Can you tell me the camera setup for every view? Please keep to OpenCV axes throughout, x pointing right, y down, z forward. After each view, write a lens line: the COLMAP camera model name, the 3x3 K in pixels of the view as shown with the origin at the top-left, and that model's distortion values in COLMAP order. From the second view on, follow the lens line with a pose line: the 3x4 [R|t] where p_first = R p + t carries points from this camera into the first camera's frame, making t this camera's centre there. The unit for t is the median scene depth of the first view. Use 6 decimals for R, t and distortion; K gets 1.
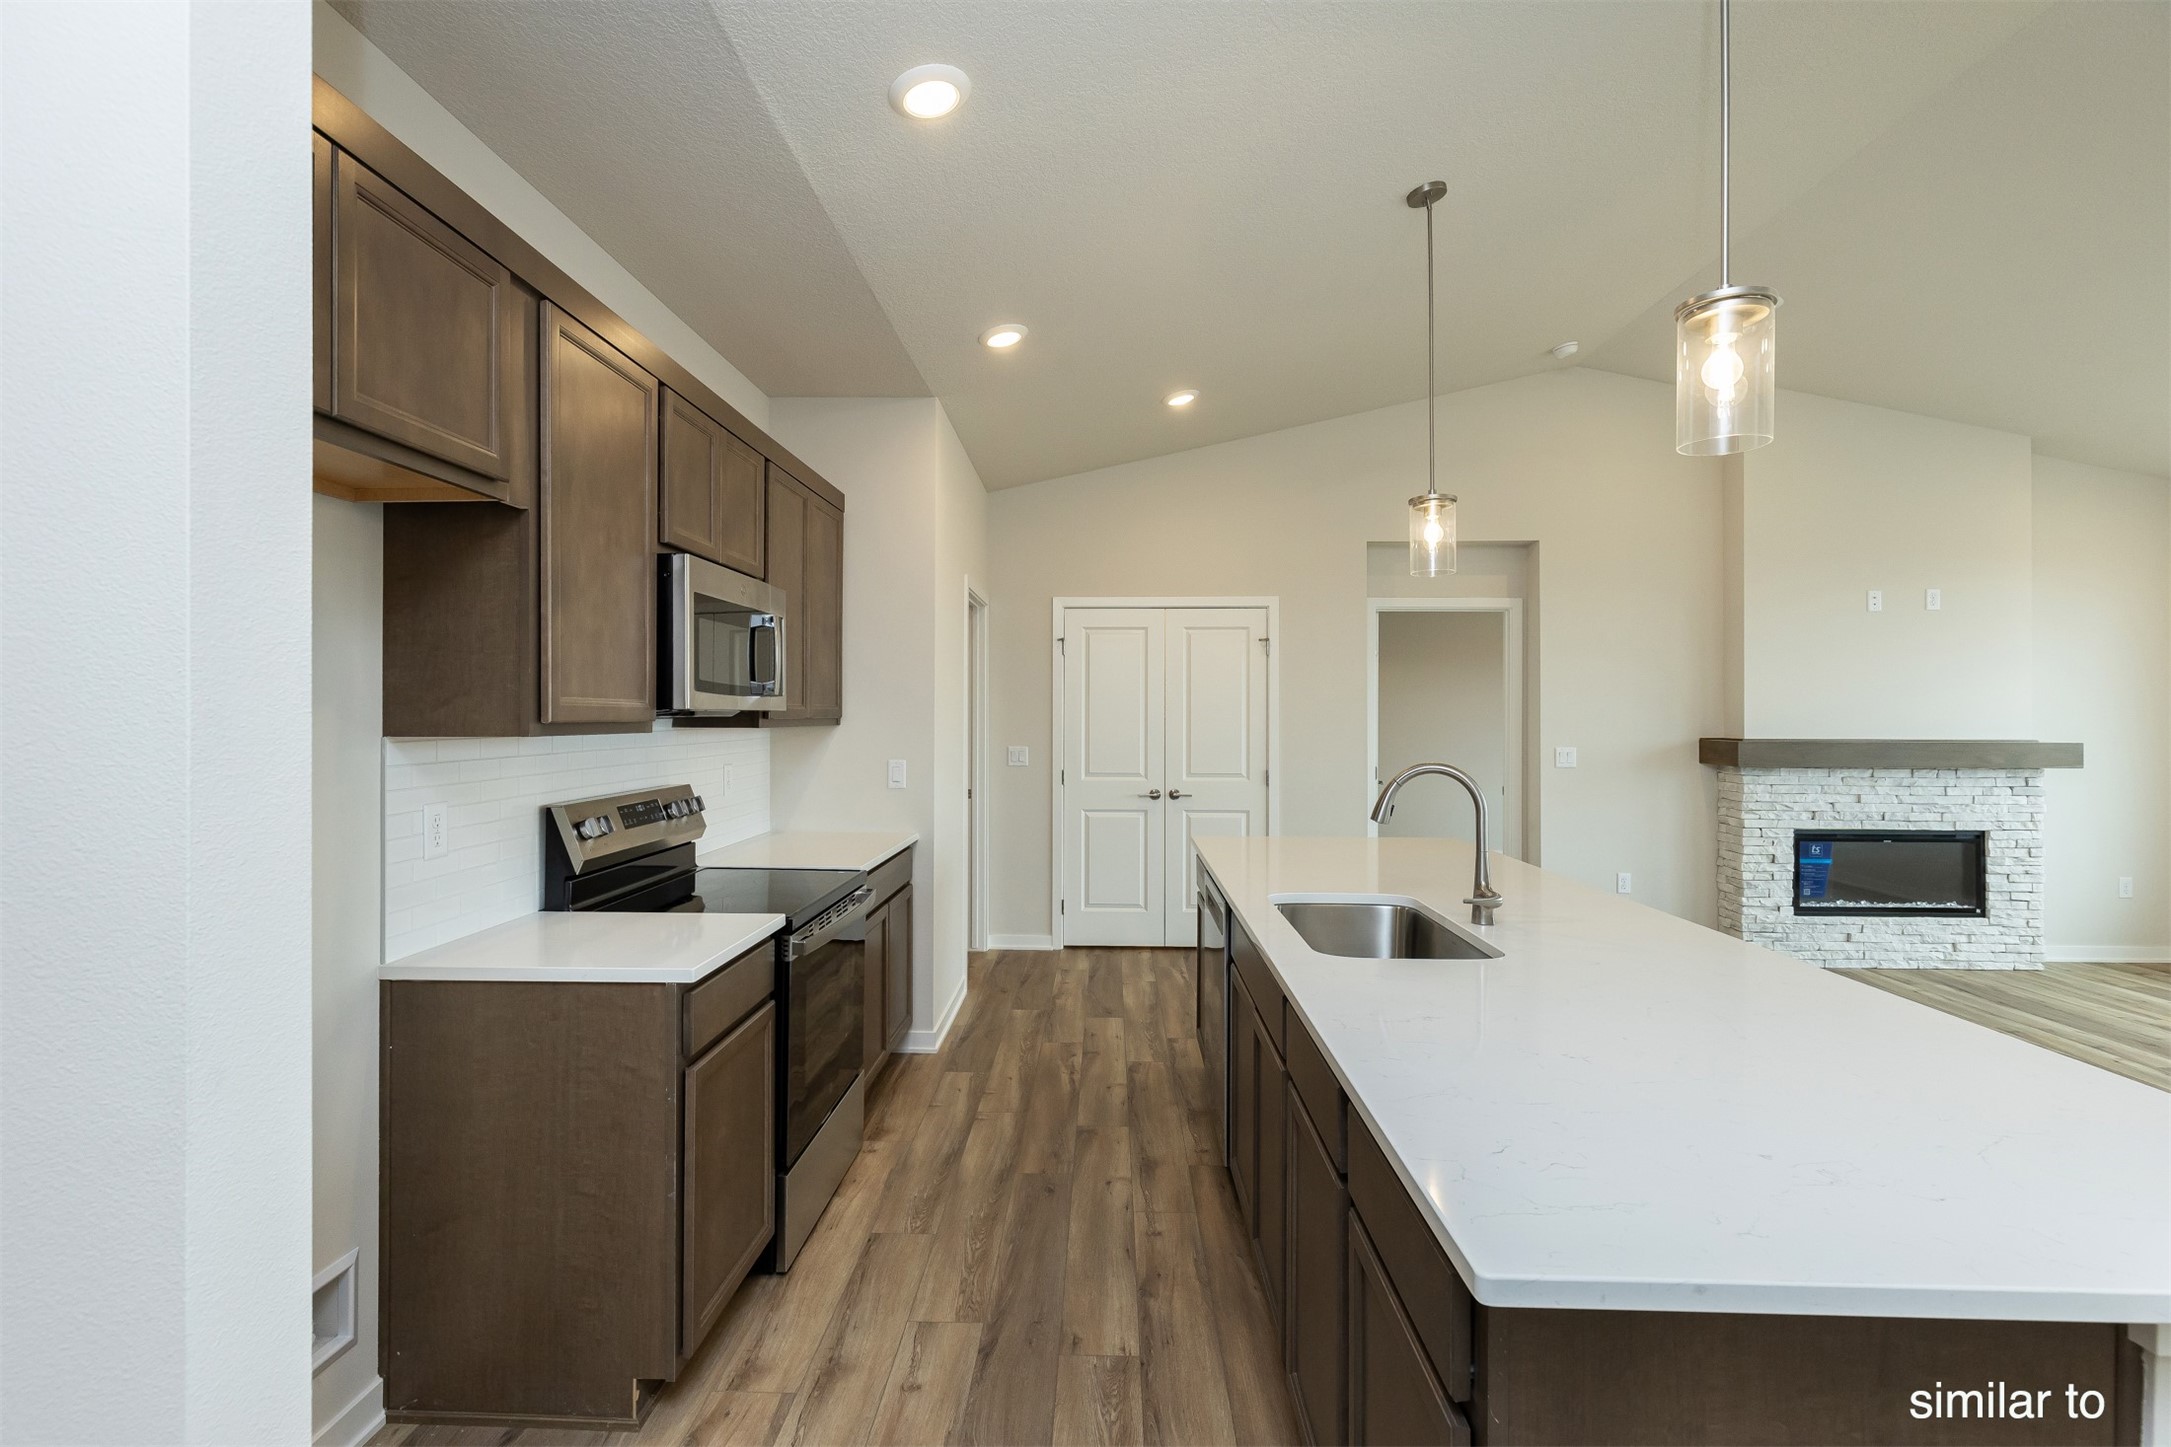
lens RADIAL K [[1000.4, 0, 1078.3], [0, 1000.4, 704.4], [0, 0, 1]] dist [0.002022, -0.000924]
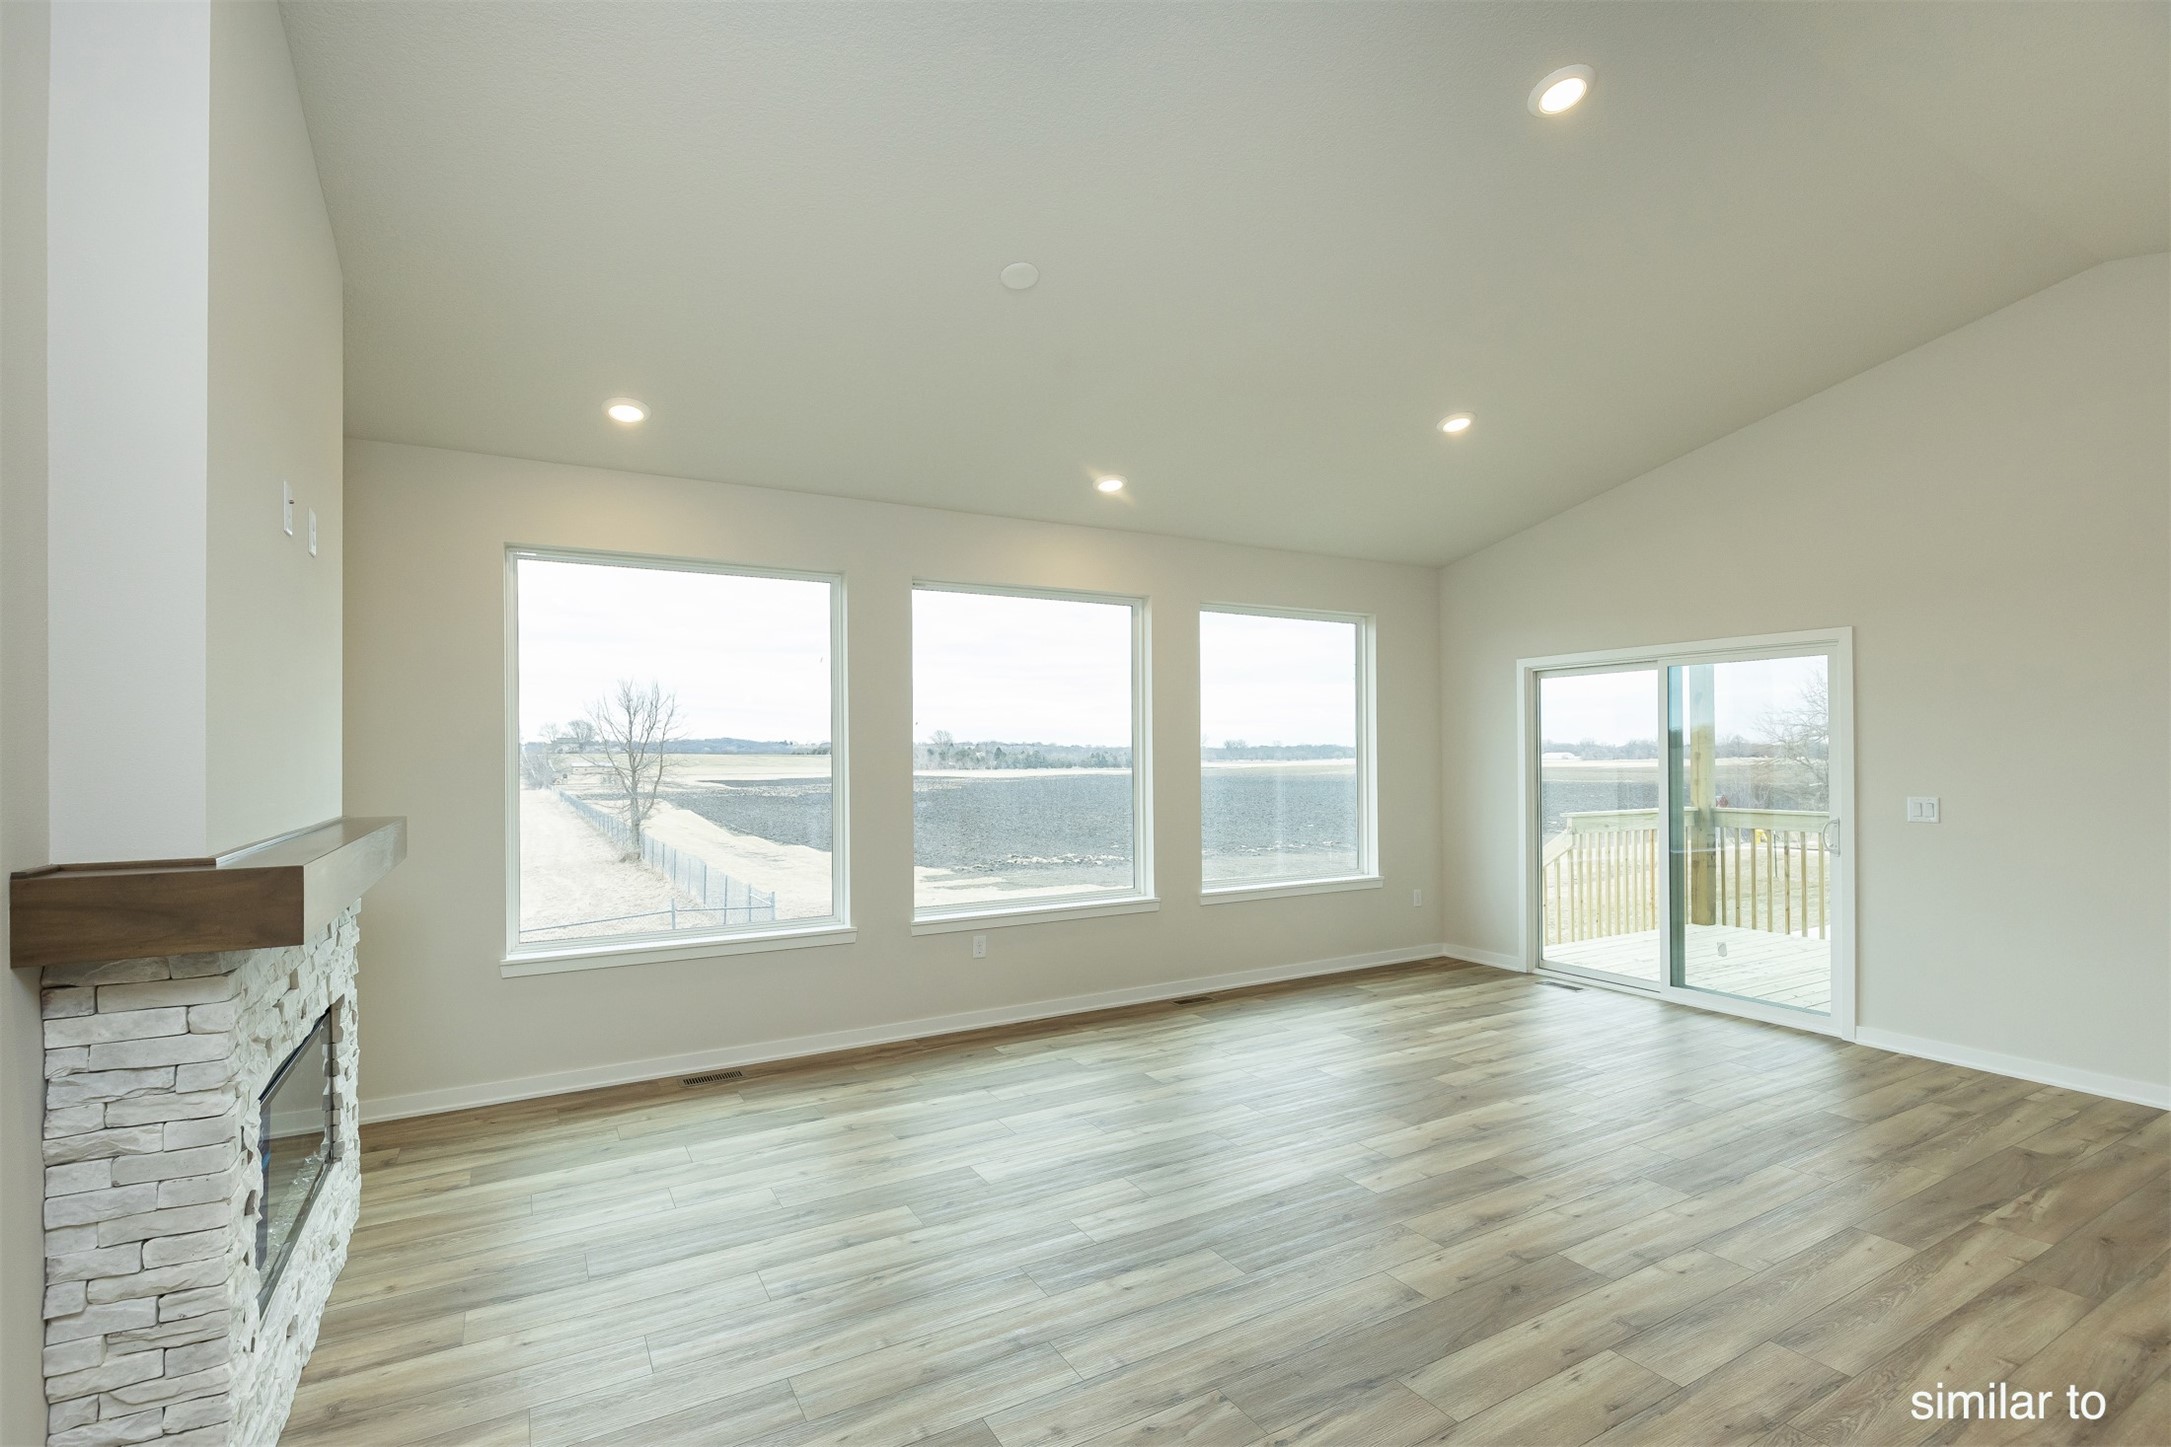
lens RADIAL K [[1000.4, 0, 1079.7], [0, 1000.4, 740.4], [0, 0, 1]] dist [0.002022, -0.000924]
pose [[-0.522945, 0.013291, 0.852263, 0.256617], [-0.000717, 0.999871, -0.016034, 0.002684], [-0.852366, -0.008996, -0.522868, 0.942523]]
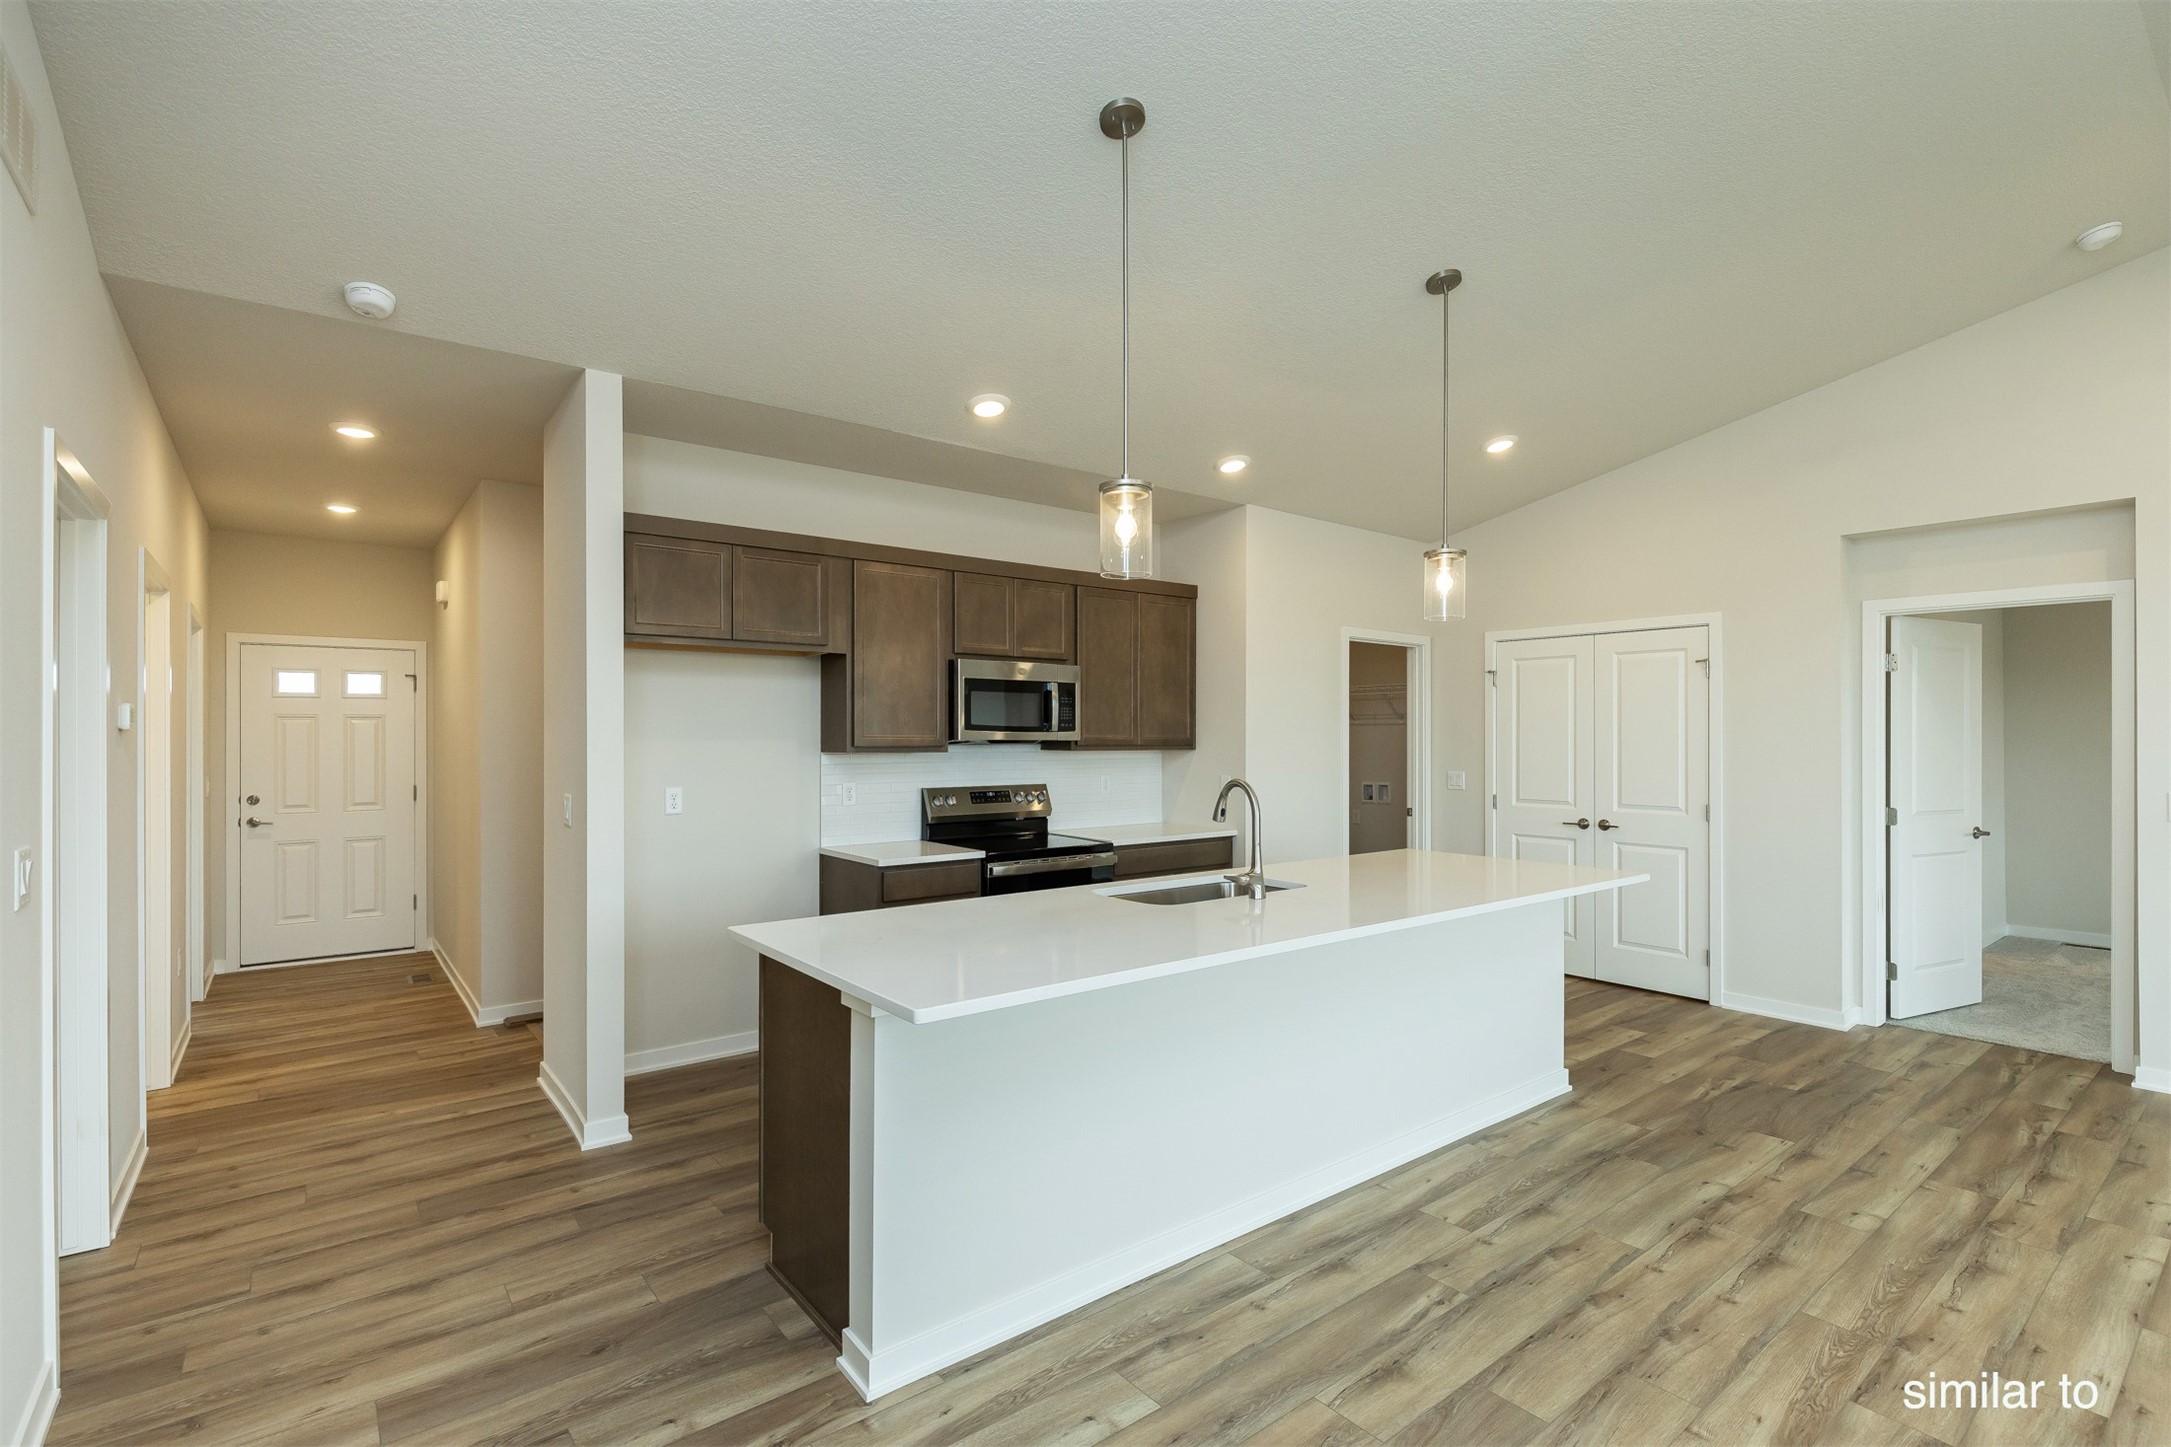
lens RADIAL K [[1000.4, 0, 1082.0], [0, 1000.4, 730.5], [0, 0, 1]] dist [0.002022, -0.000924]
pose [[0.643726, -0.006413, -0.765229, 0.551780], [0.006142, 0.999976, -0.003214, -0.002233], [0.765231, -0.002631, 0.643750, -0.021177]]
